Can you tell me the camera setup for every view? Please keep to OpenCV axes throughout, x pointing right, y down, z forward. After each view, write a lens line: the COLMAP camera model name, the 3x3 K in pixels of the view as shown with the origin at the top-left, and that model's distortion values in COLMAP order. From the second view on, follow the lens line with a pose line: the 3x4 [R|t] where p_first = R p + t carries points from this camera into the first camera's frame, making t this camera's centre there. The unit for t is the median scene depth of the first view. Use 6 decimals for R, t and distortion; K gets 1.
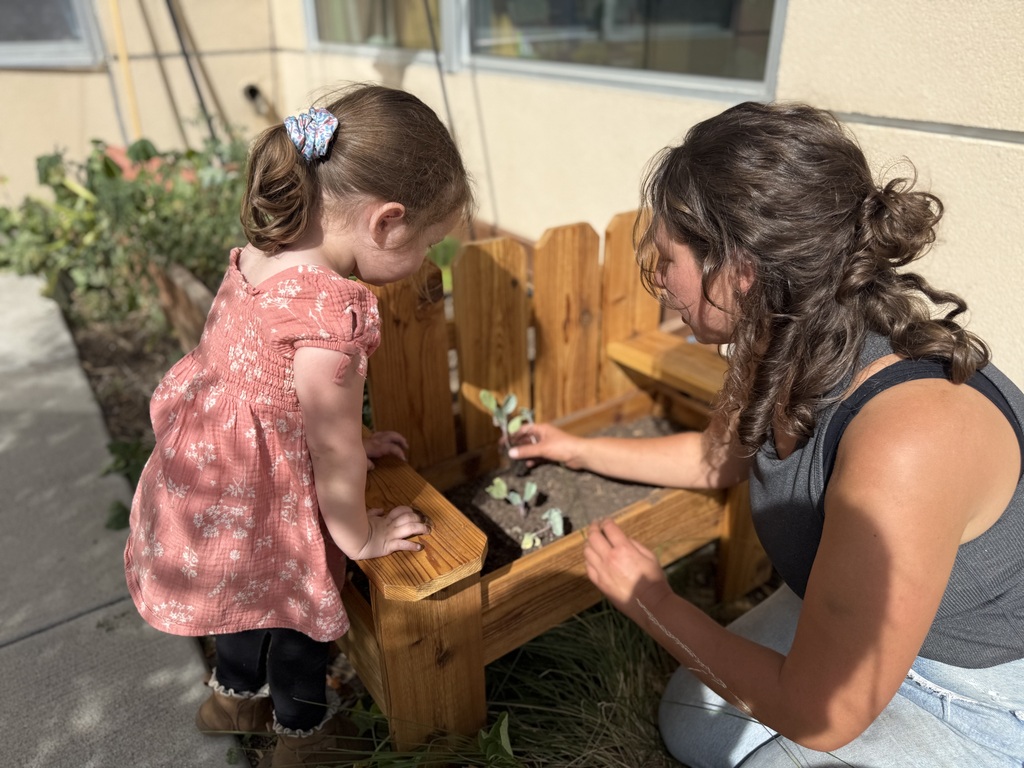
lens RADIAL K [[738.6, 0, 508.4], [0, 738.6, 386.4], [0, 0, 1]] dist [-0.015118, -0.000276]
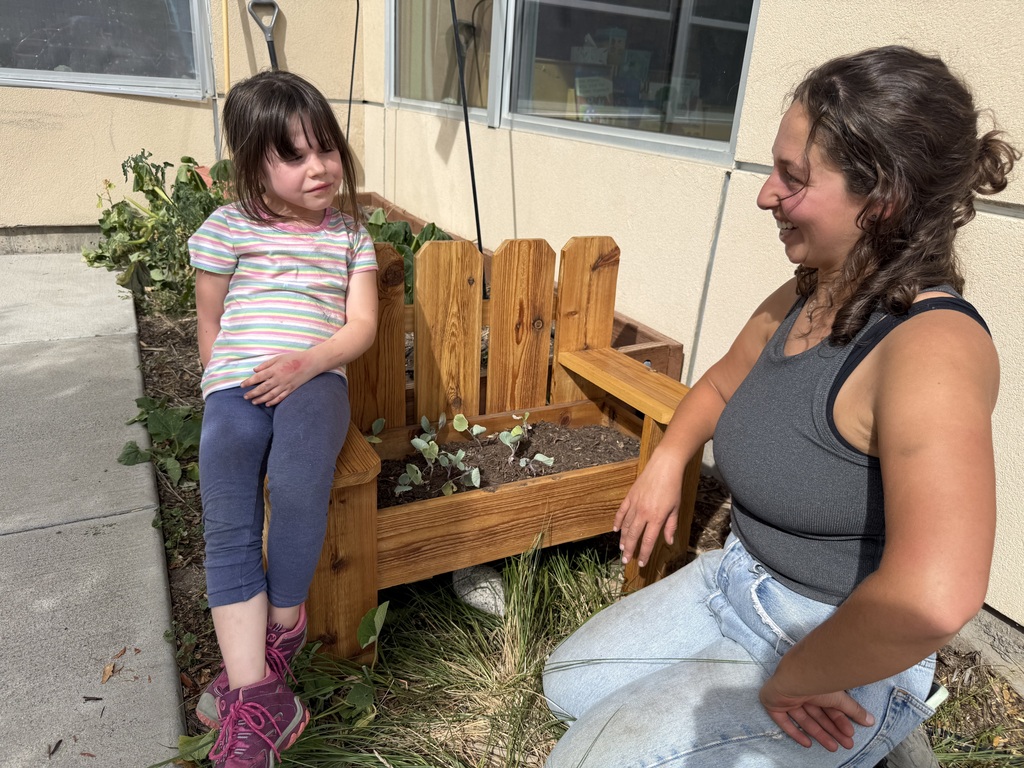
lens RADIAL K [[738.6, 0, 515.5], [0, 738.6, 383.5], [0, 0, 1]] dist [-0.015118, -0.000276]
pose [[0.988217, 0.117650, -0.097904, 0.185896], [-0.126992, 0.987307, -0.095383, 0.107201], [0.085439, 0.106692, 0.990614, -0.119747]]
